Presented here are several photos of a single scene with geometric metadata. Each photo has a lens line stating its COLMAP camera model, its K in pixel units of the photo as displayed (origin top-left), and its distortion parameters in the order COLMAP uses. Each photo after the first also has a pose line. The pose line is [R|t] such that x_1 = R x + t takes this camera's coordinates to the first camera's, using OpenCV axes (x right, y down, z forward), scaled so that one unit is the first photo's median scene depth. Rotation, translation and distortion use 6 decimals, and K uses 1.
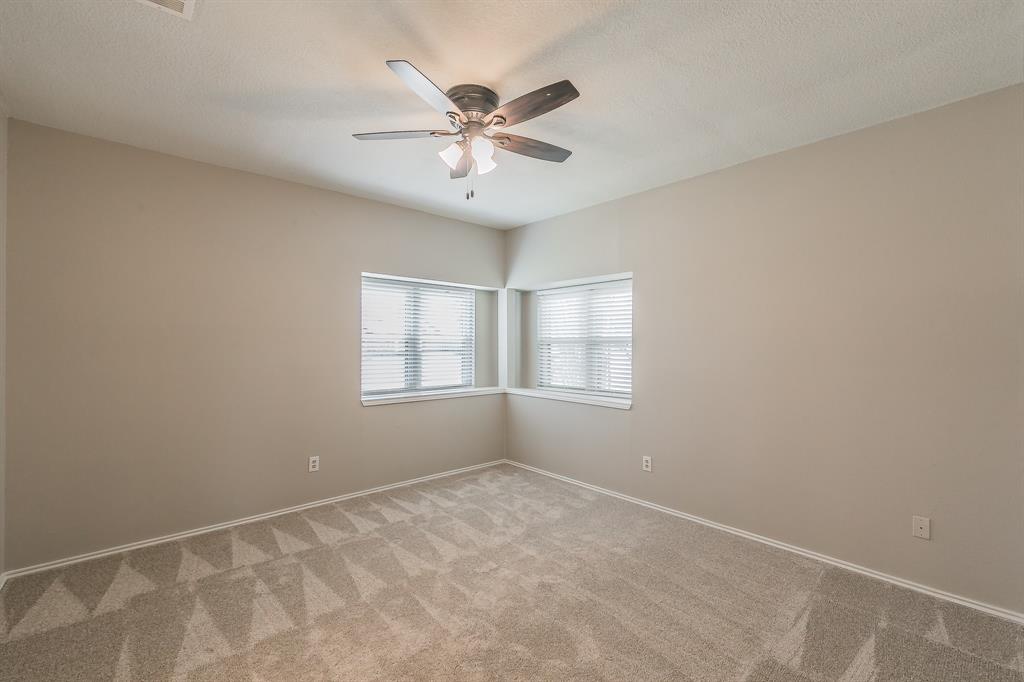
lens RADIAL K [[441.4, 0, 516.4], [0, 441.4, 340.9], [0, 0, 1]] dist [-0.000445, 0.000019]
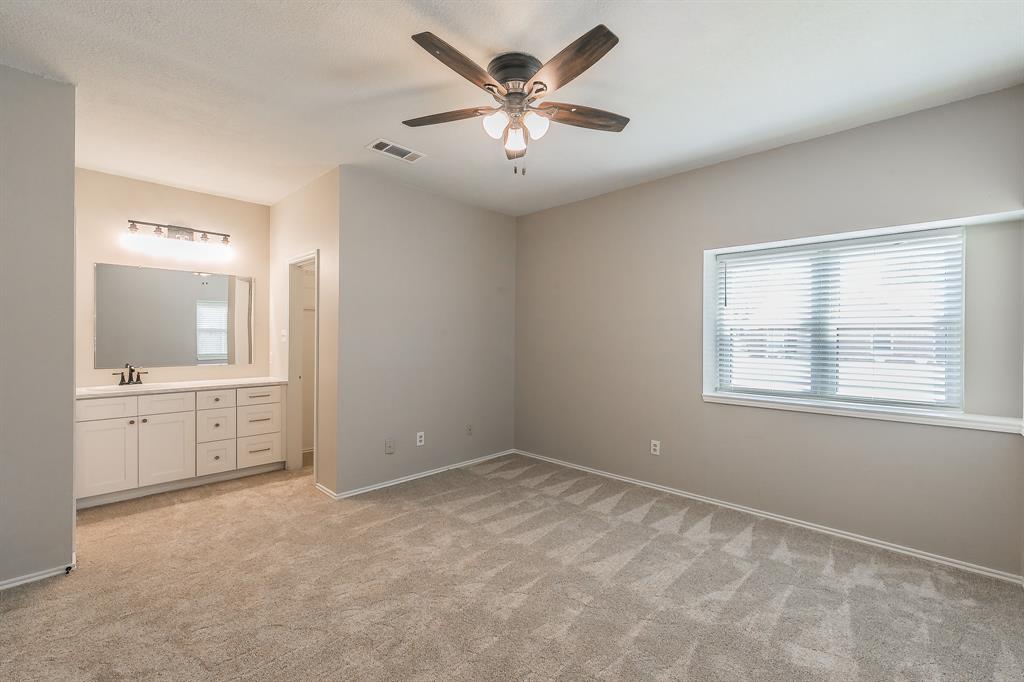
lens RADIAL K [[425.3, 0, 487.4], [0, 425.3, 336.7], [0, 0, 1]] dist [-0.001543, -0.000128]
pose [[0.060536, 0.004746, -0.998155, 0.521908], [0.007610, 0.999957, 0.005216, 0.010688], [0.998137, -0.007912, 0.060498, 0.559902]]
